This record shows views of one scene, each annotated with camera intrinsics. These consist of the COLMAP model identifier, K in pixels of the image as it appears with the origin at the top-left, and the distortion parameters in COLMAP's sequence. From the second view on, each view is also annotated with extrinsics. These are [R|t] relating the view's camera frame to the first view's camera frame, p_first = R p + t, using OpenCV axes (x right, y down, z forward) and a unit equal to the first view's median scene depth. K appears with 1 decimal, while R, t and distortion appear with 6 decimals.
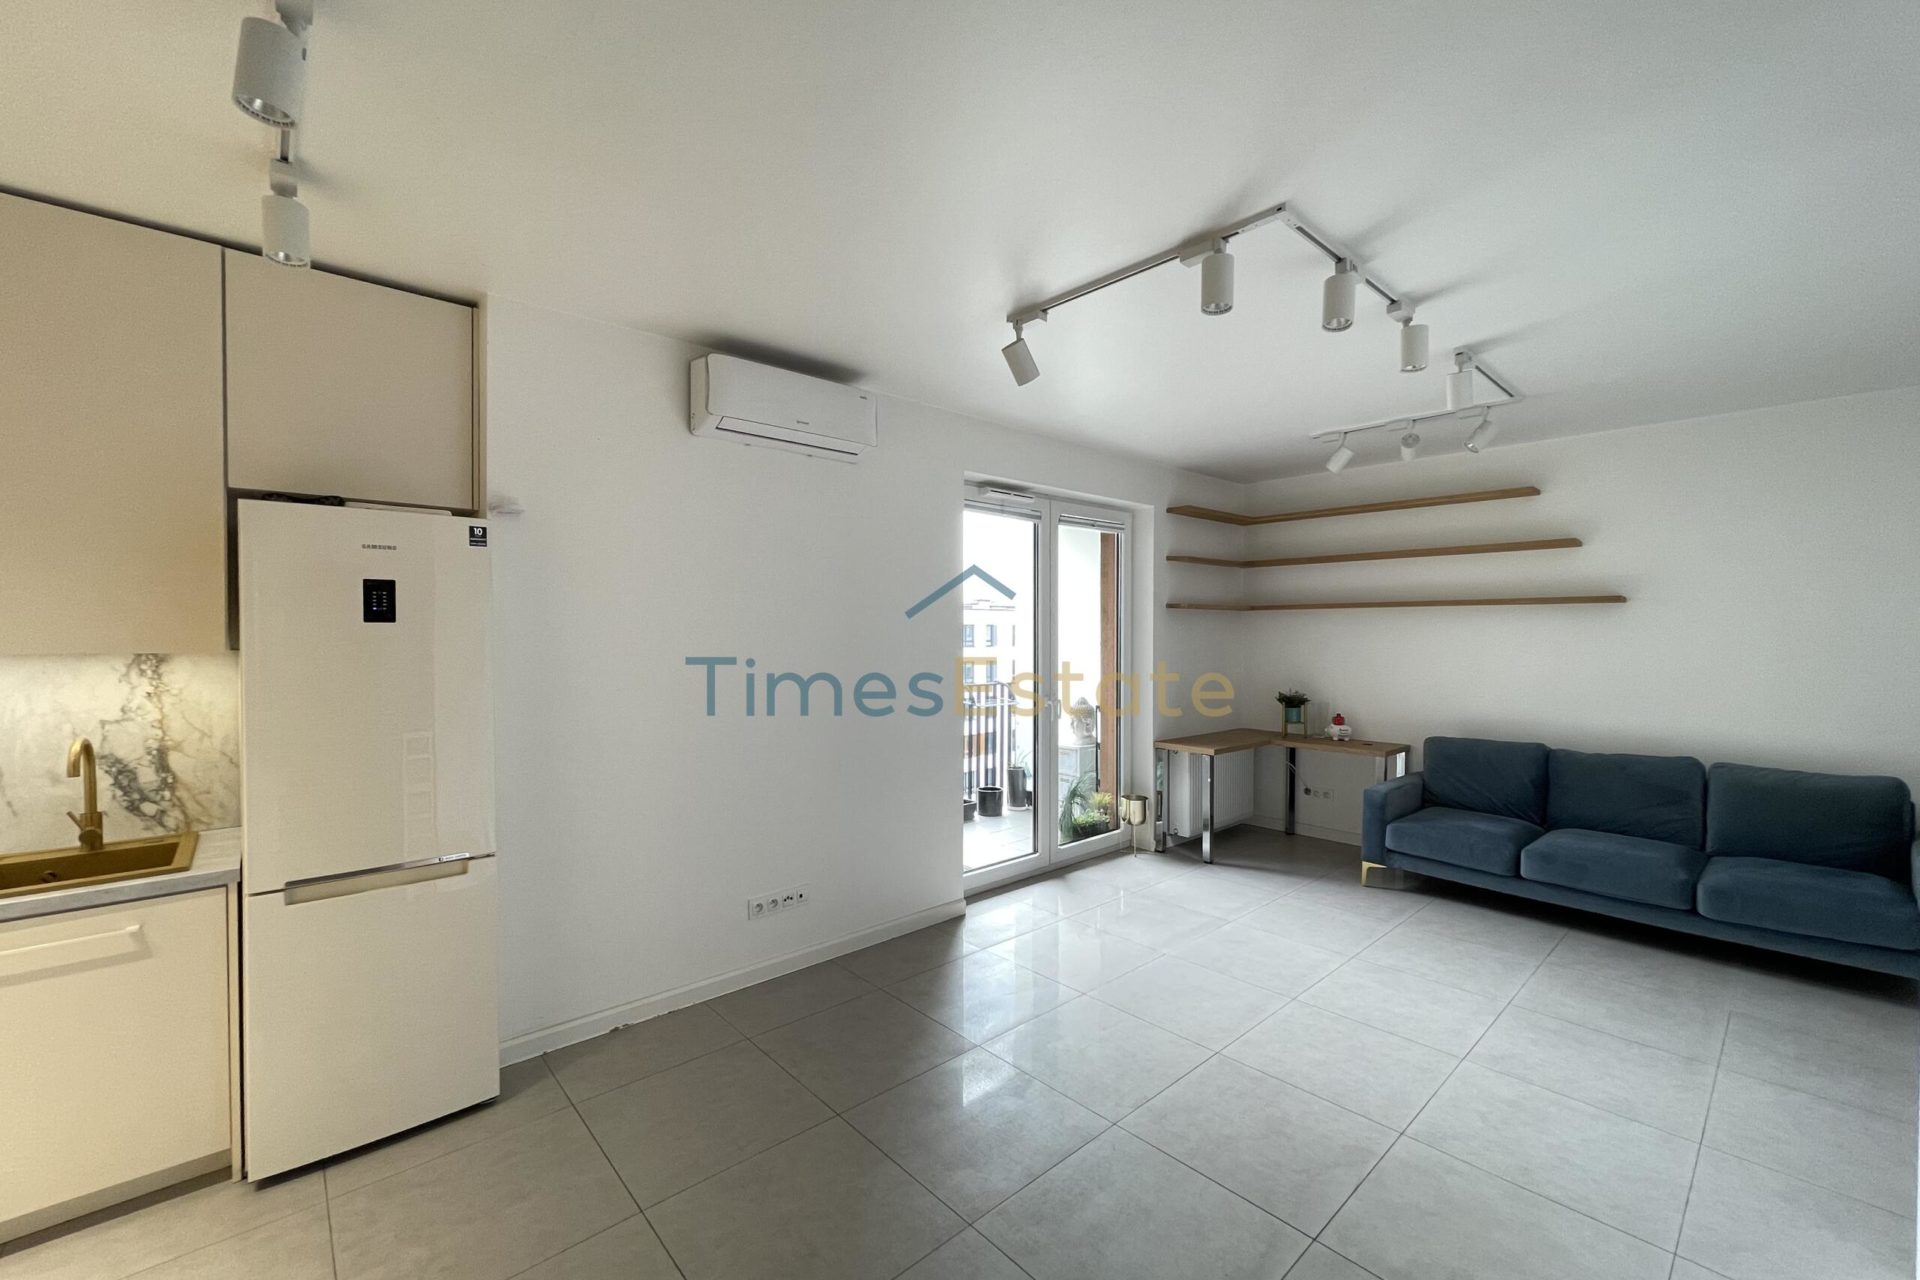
lens RADIAL K [[772.6, 0, 955.6], [0, 772.6, 643.6], [0, 0, 1]] dist [0.000948, -0.000361]
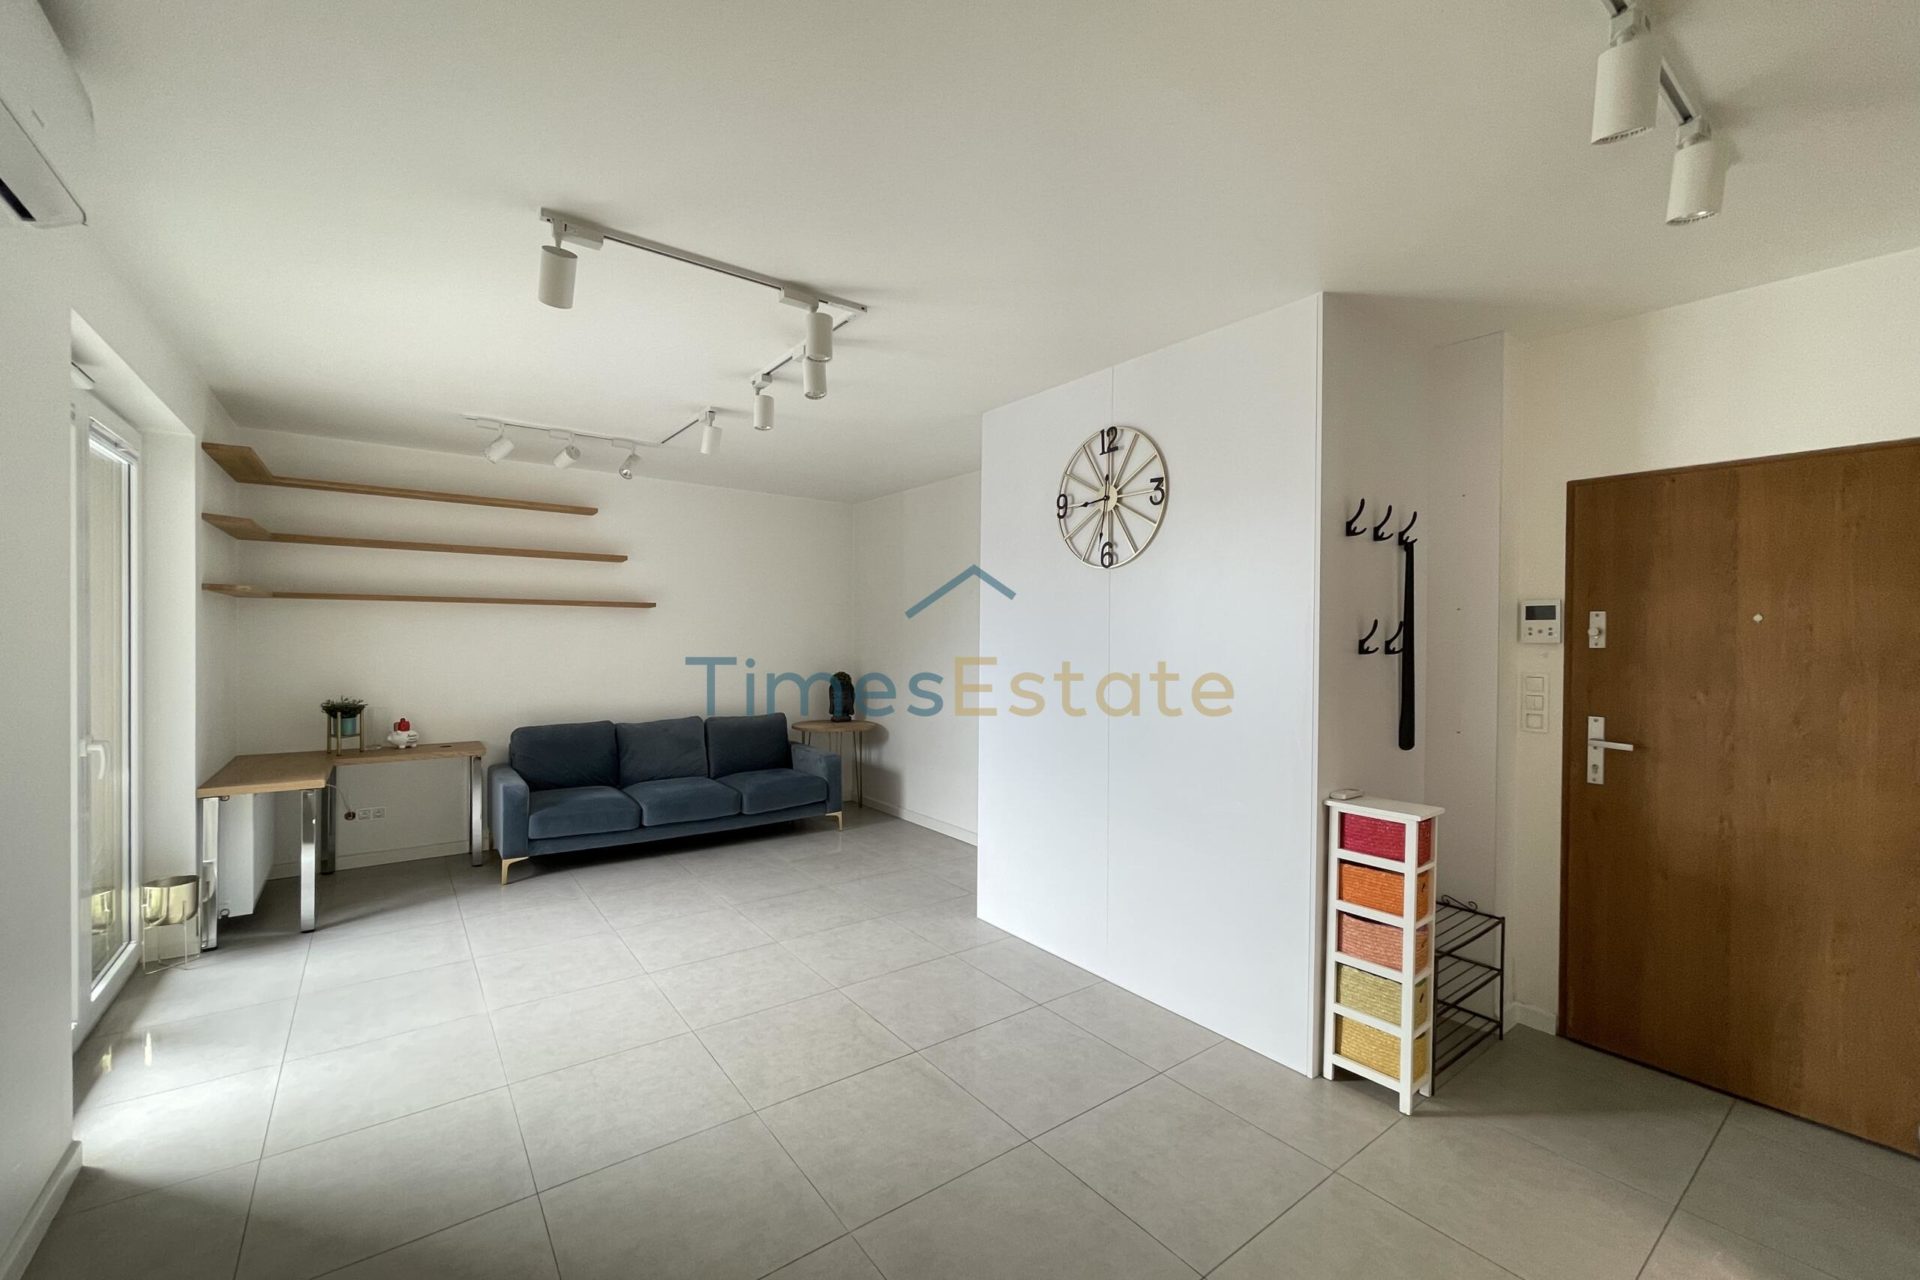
lens RADIAL K [[772.6, 0, 959.5], [0, 772.6, 642.4], [0, 0, 1]] dist [0.000948, -0.000361]
pose [[0.097843, -0.009790, 0.995154, -0.761130], [0.005974, 0.999939, 0.009250, -0.004287], [-0.995184, 0.005040, 0.097896, 0.617567]]
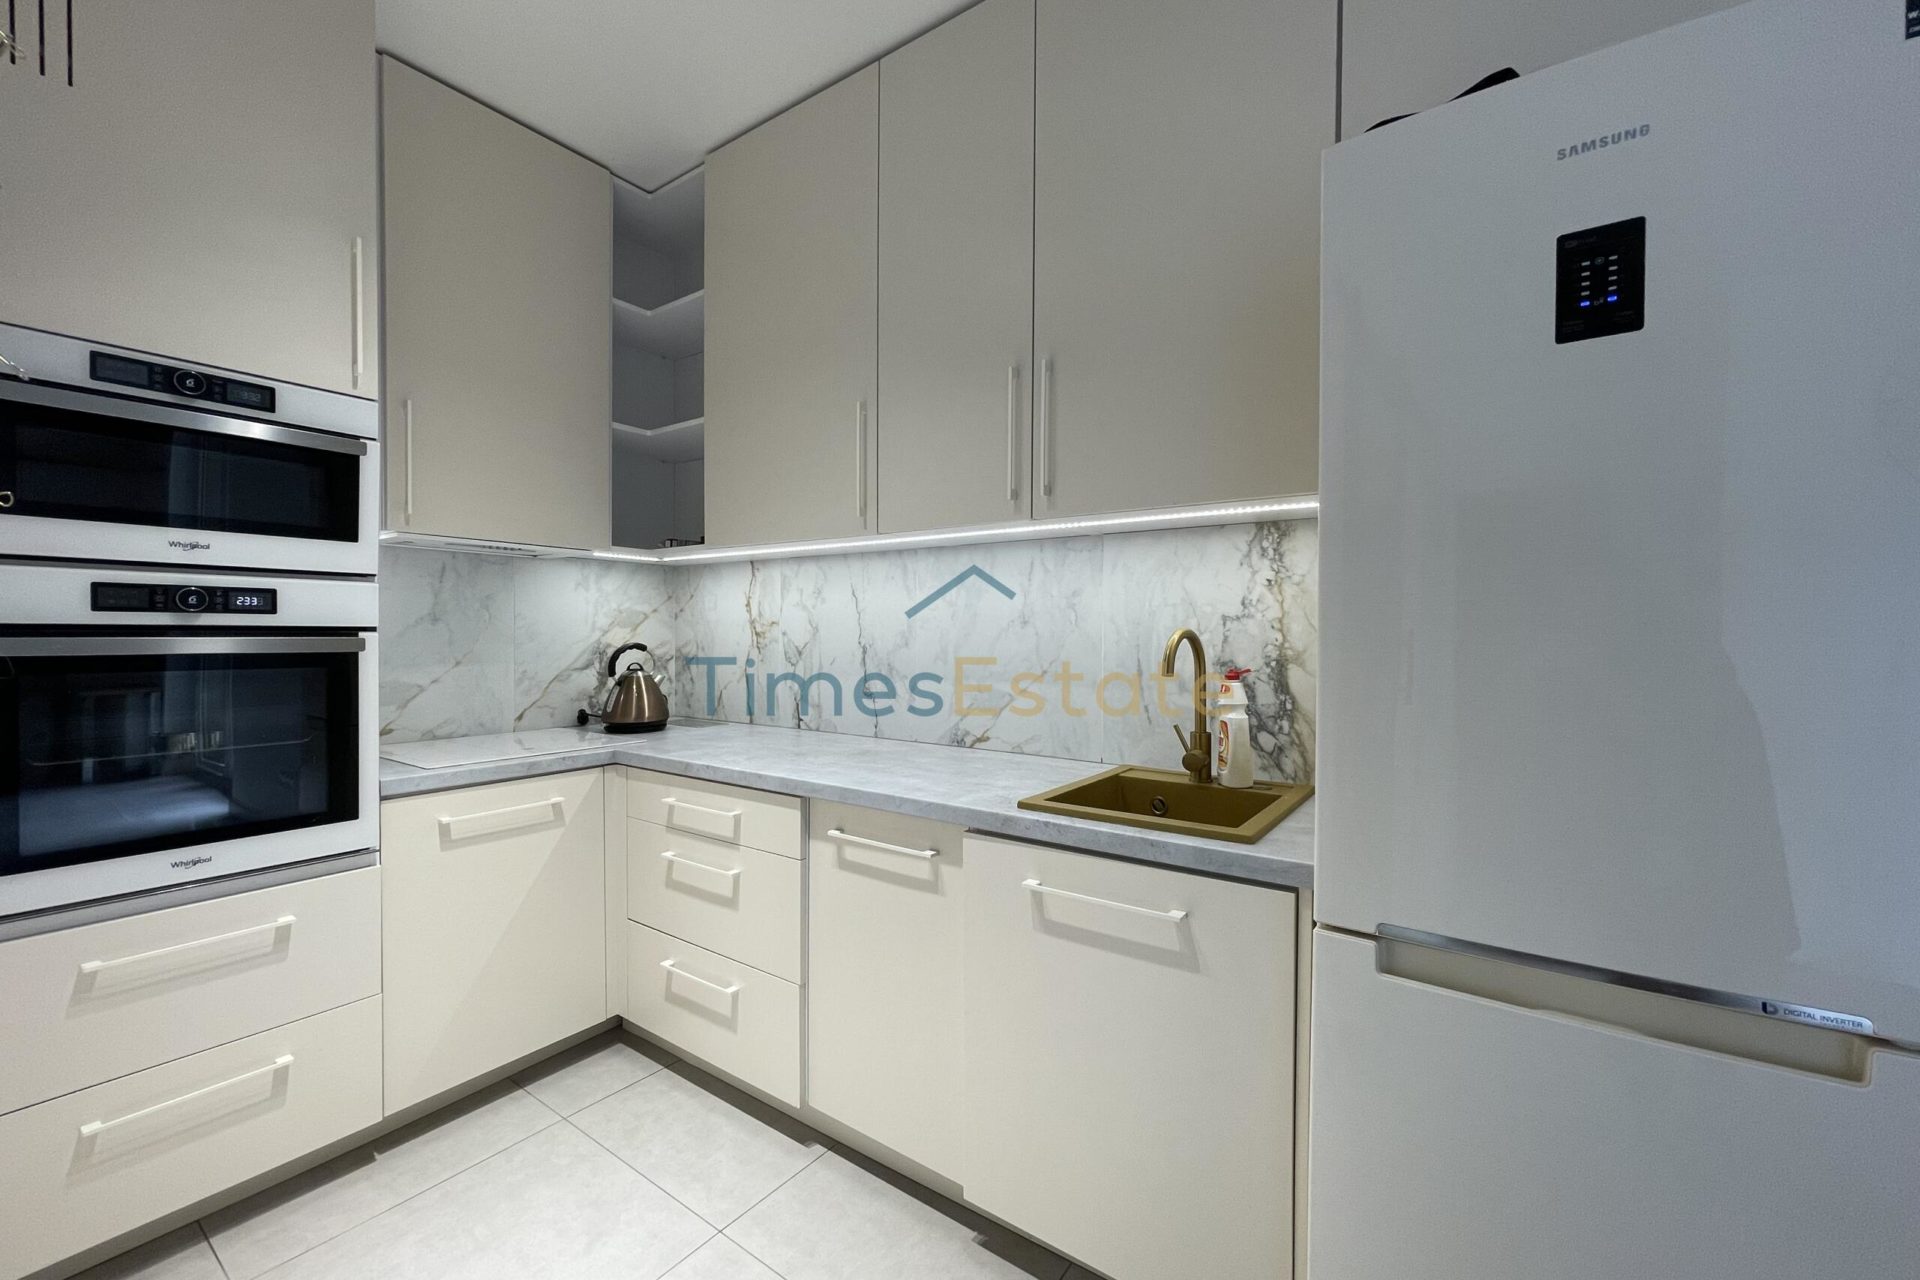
lens RADIAL K [[772.6, 0, 962.1], [0, 772.6, 641.9], [0, 0, 1]] dist [0.000948, -0.000361]
pose [[0.215571, 0.013433, -0.976396, -0.400731], [-0.017230, 0.999802, 0.009951, 0.117350], [0.976336, 0.014678, 0.215760, 0.561642]]
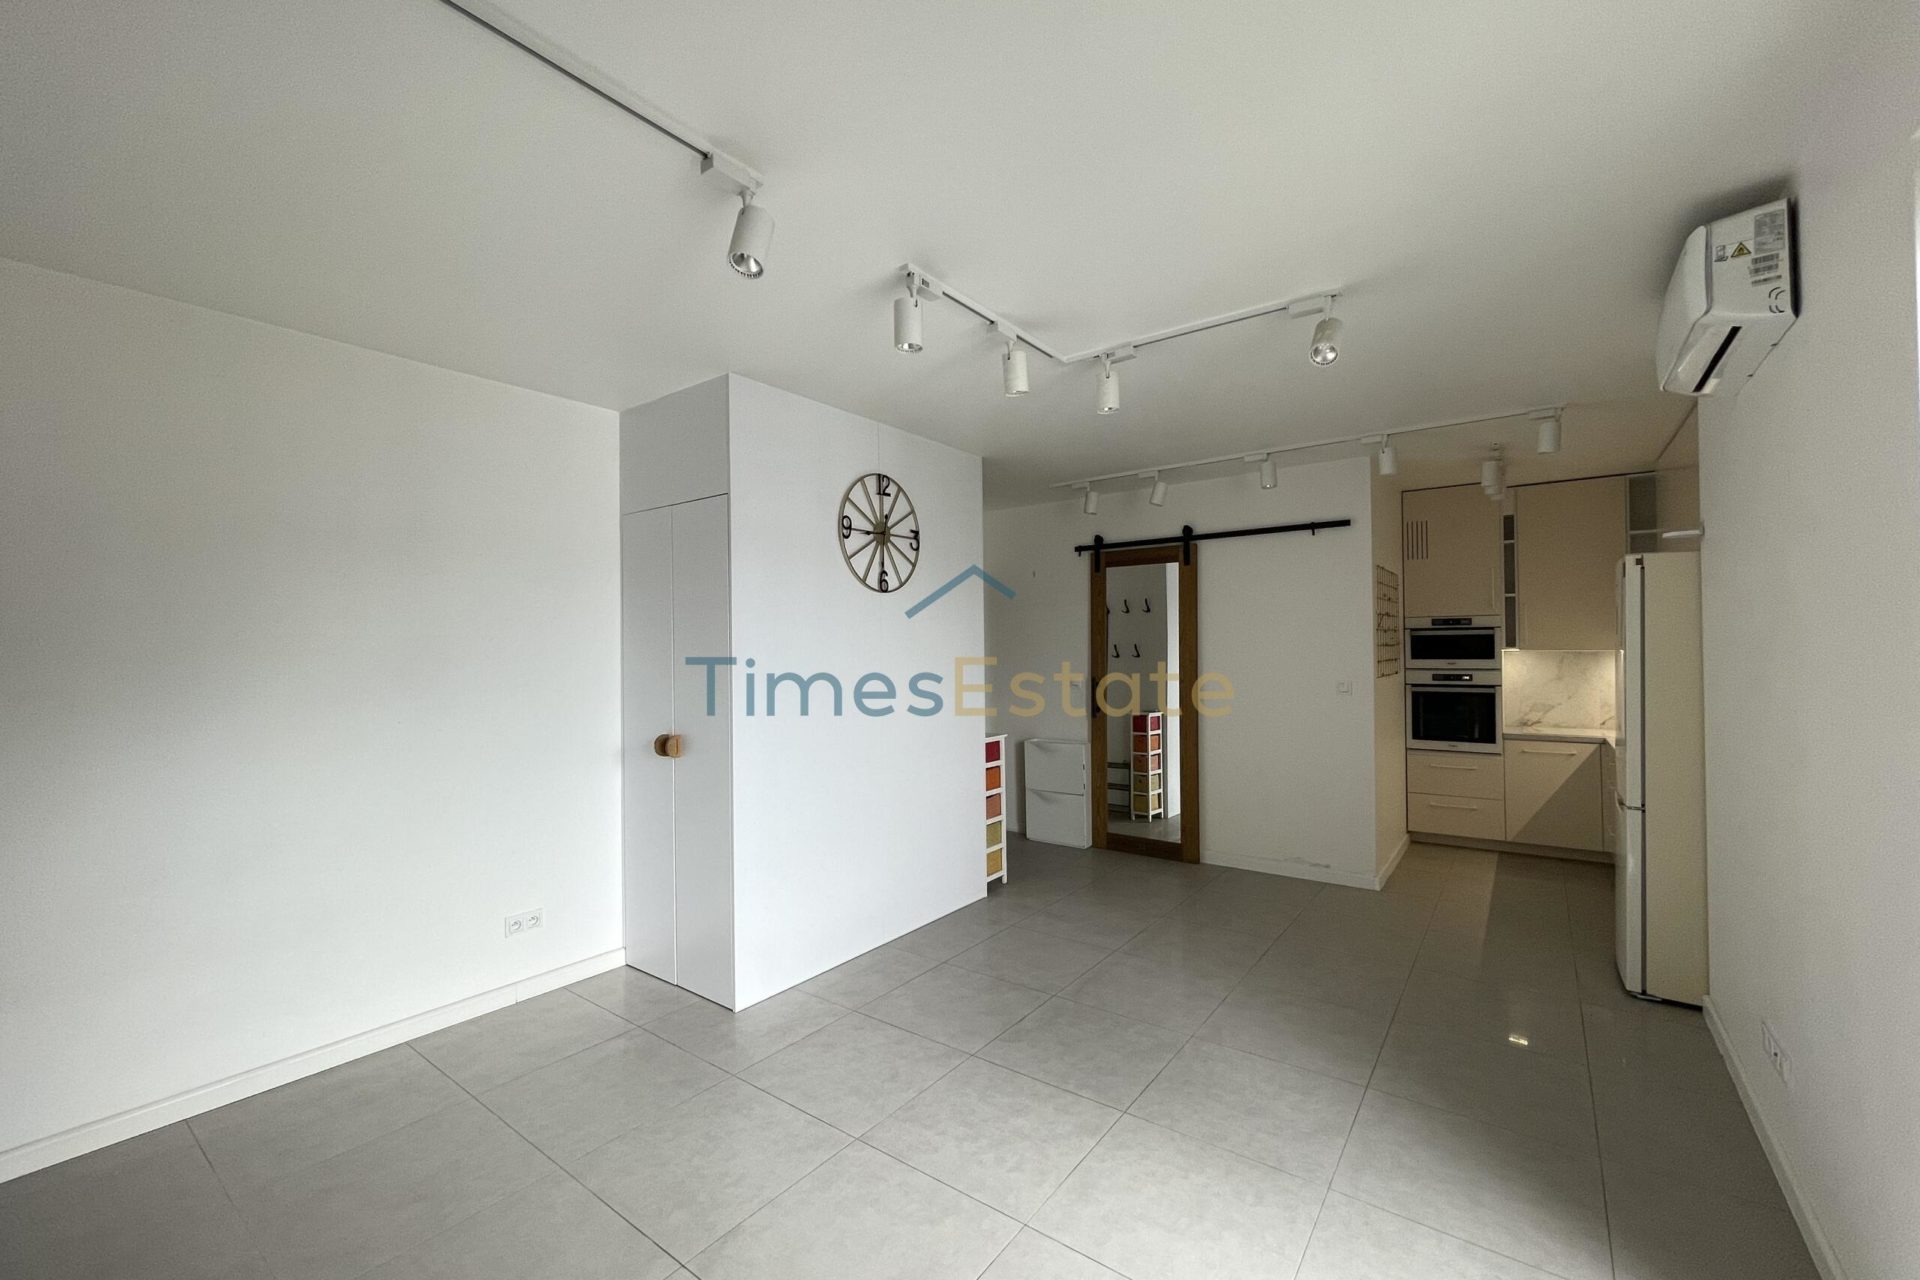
lens RADIAL K [[772.6, 0, 952.9], [0, 772.6, 643.8], [0, 0, 1]] dist [0.000948, -0.000361]
pose [[-0.982213, 0.006397, -0.187662, 0.805620], [0.005284, 0.999965, 0.006426, -0.024632], [0.187697, 0.005320, -0.982213, 2.120068]]
